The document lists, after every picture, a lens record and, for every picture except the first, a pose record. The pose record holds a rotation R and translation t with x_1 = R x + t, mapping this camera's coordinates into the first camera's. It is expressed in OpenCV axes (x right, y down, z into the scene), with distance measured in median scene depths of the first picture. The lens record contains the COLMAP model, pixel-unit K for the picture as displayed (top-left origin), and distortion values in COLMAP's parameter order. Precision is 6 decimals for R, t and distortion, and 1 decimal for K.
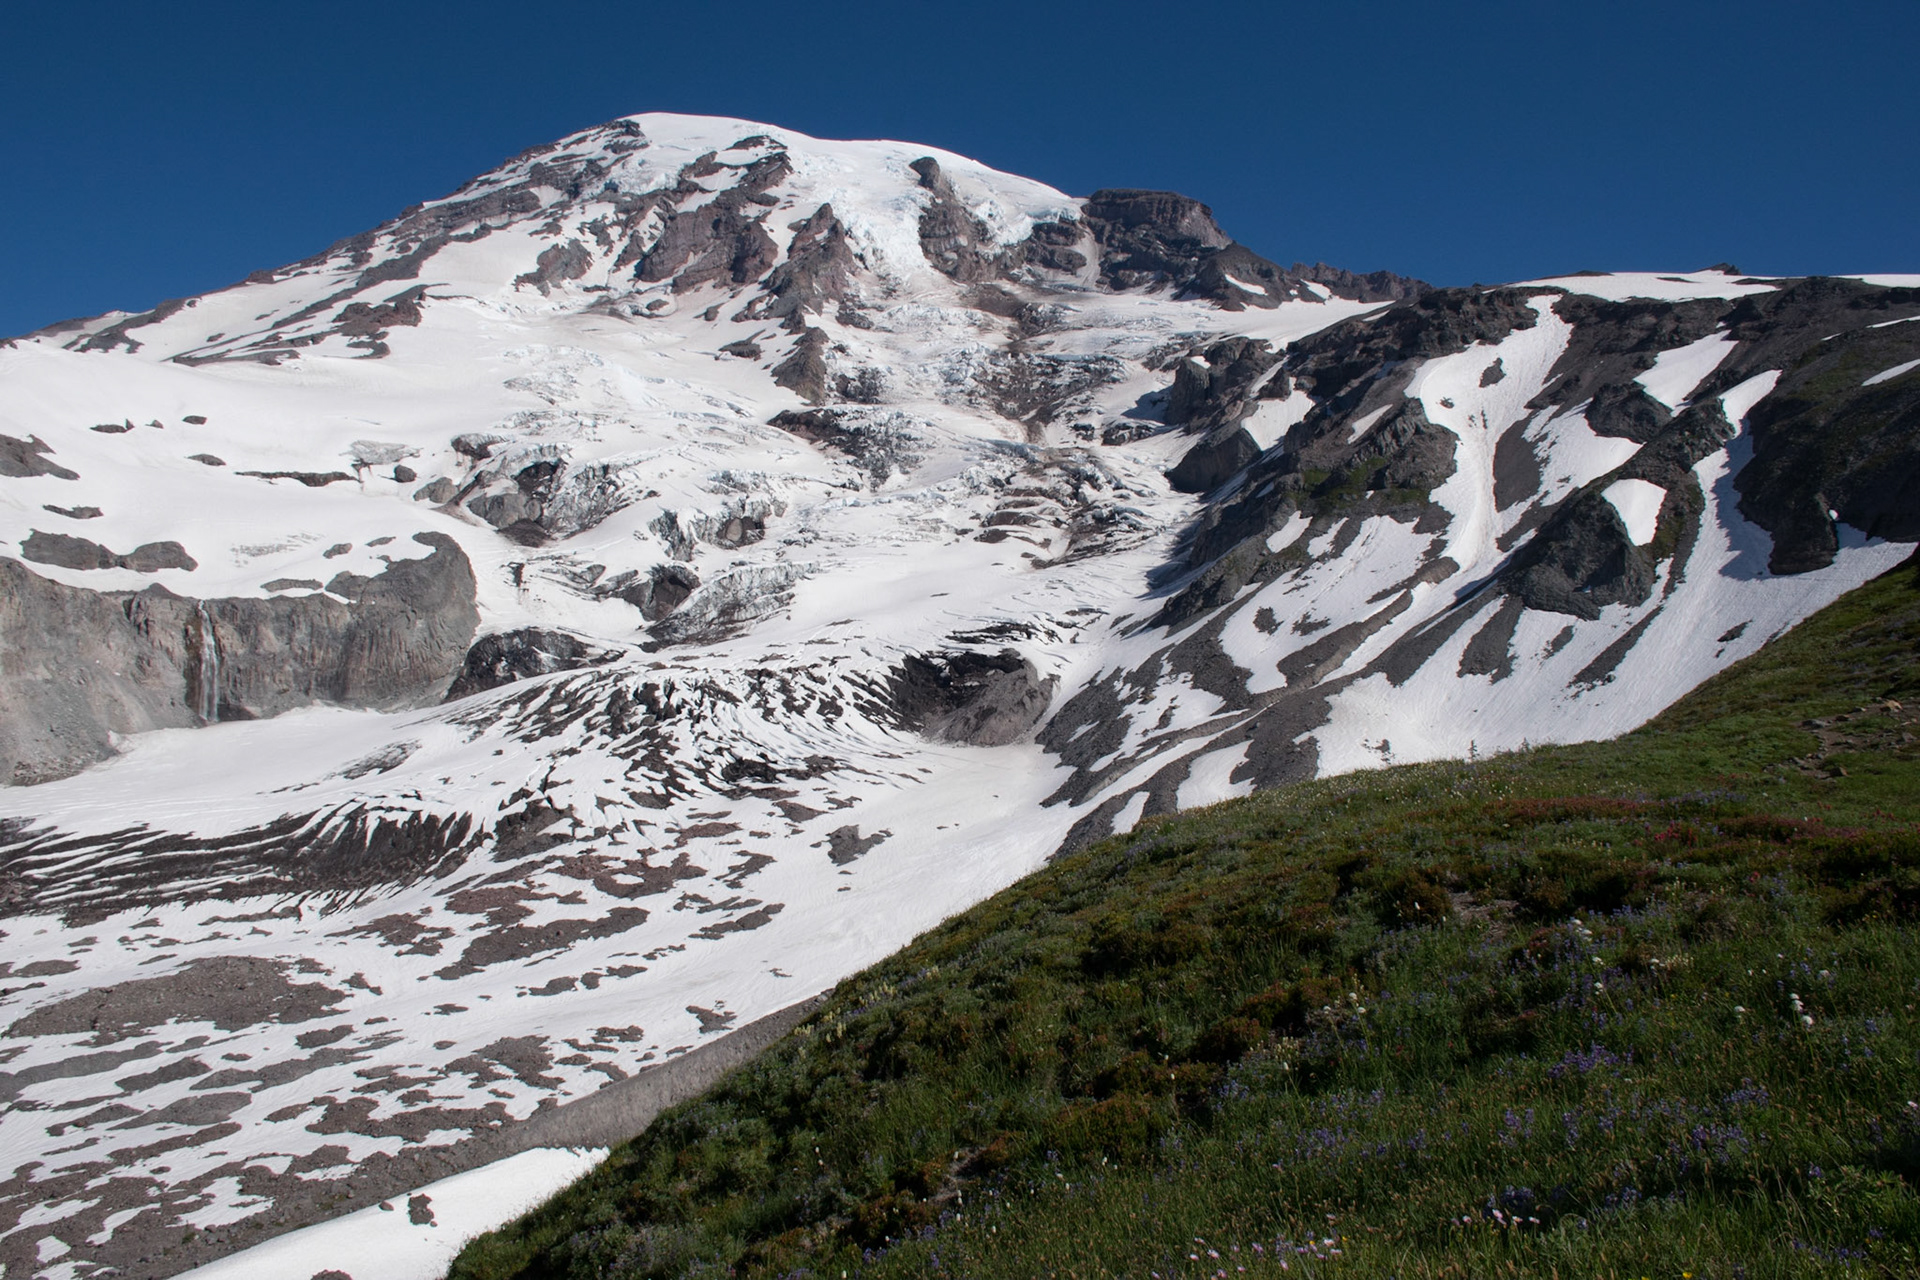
lens RADIAL K [[1503.2, 0, 953.0], [0, 1503.2, 640.2], [0, 0, 1]] dist [-0.153760, 0.110647]
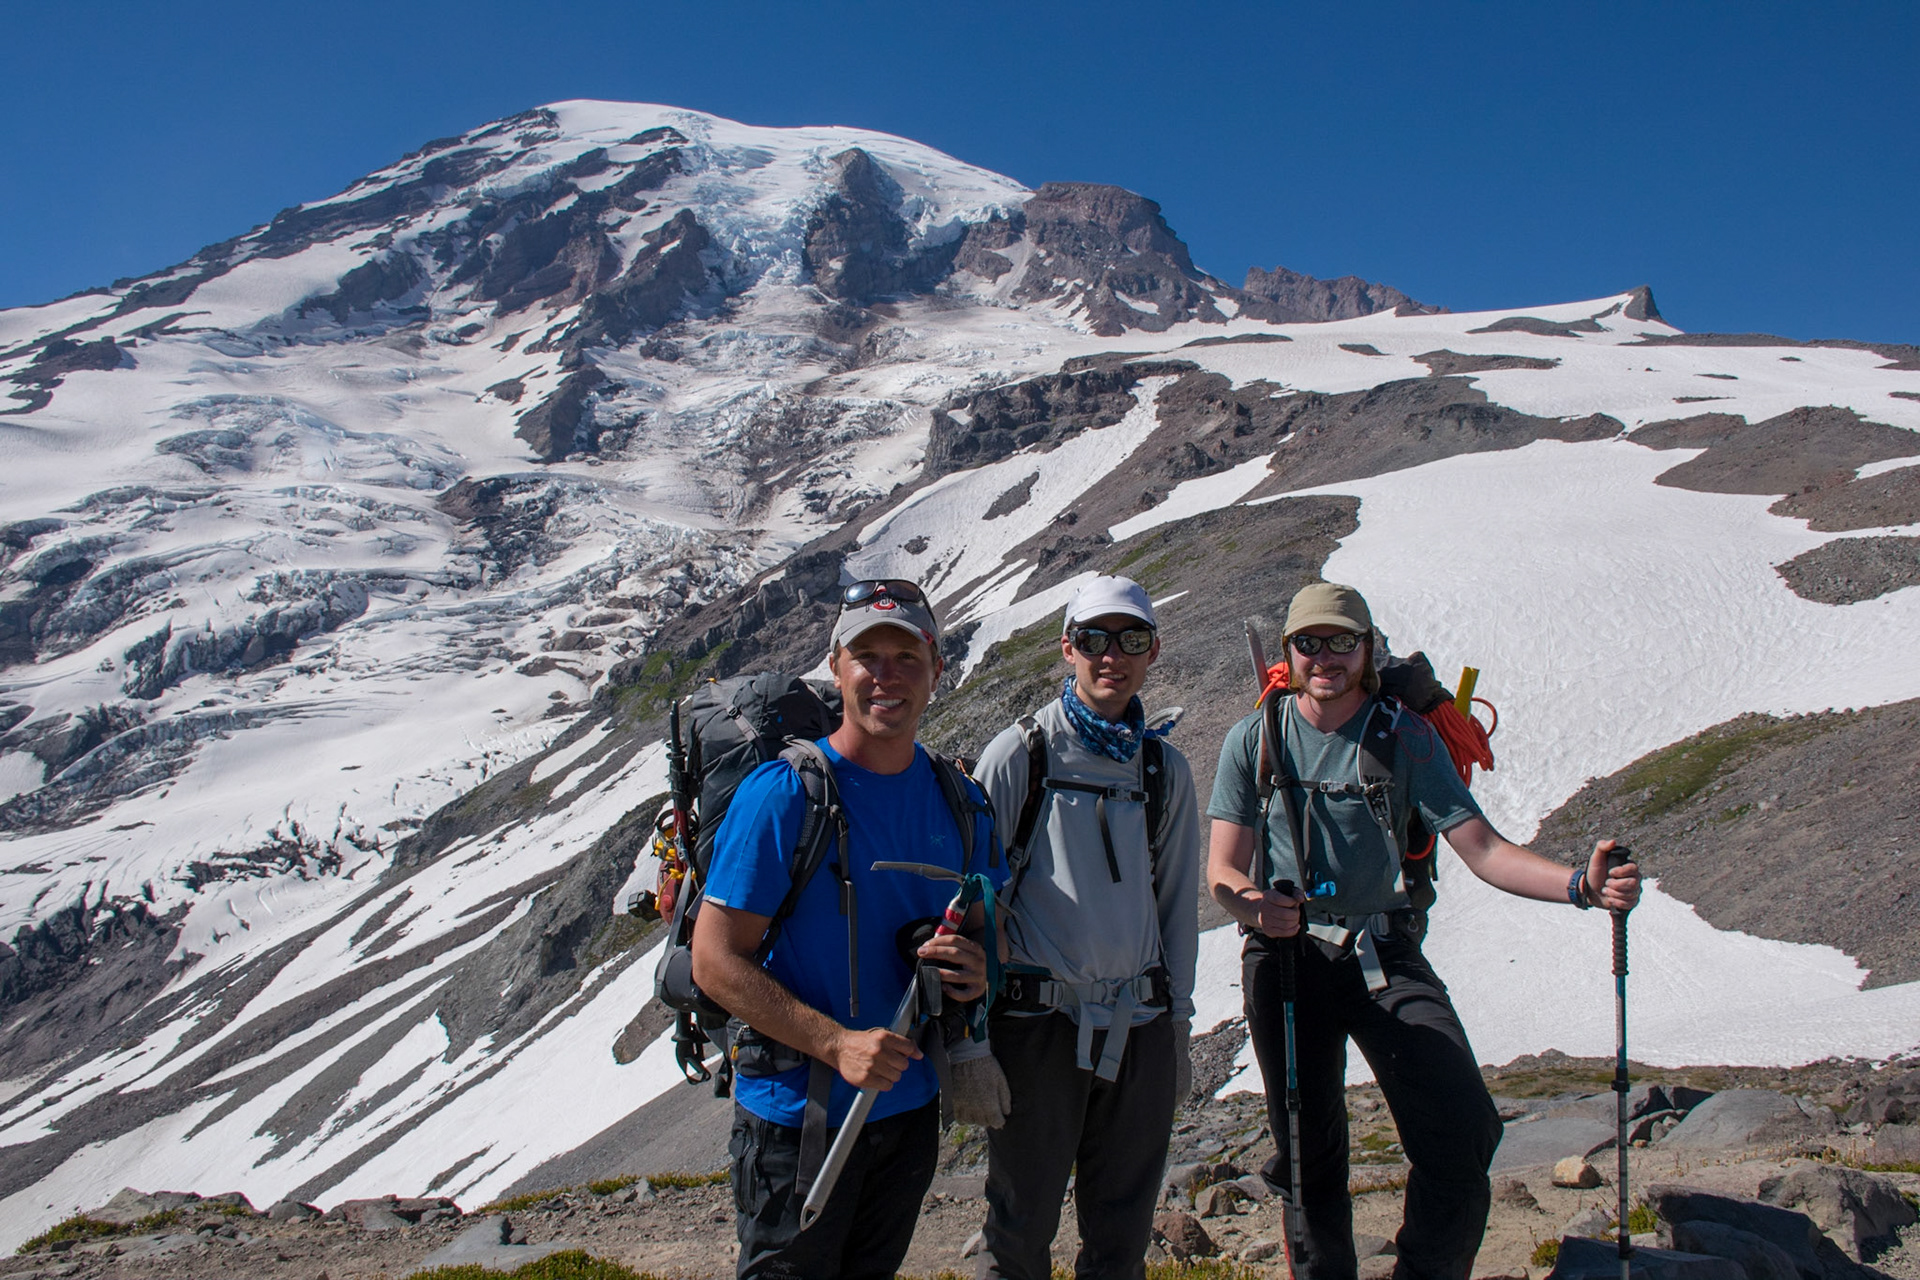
lens RADIAL K [[1581.8, 0, 993.3], [0, 1581.8, 638.3], [0, 0, 1]] dist [-0.166720, 0.135687]
pose [[0.998431, 0.014713, -0.054037, 0.133961], [-0.014531, 0.999887, 0.003750, -0.038137], [0.054086, -0.002959, 0.998532, 0.068157]]
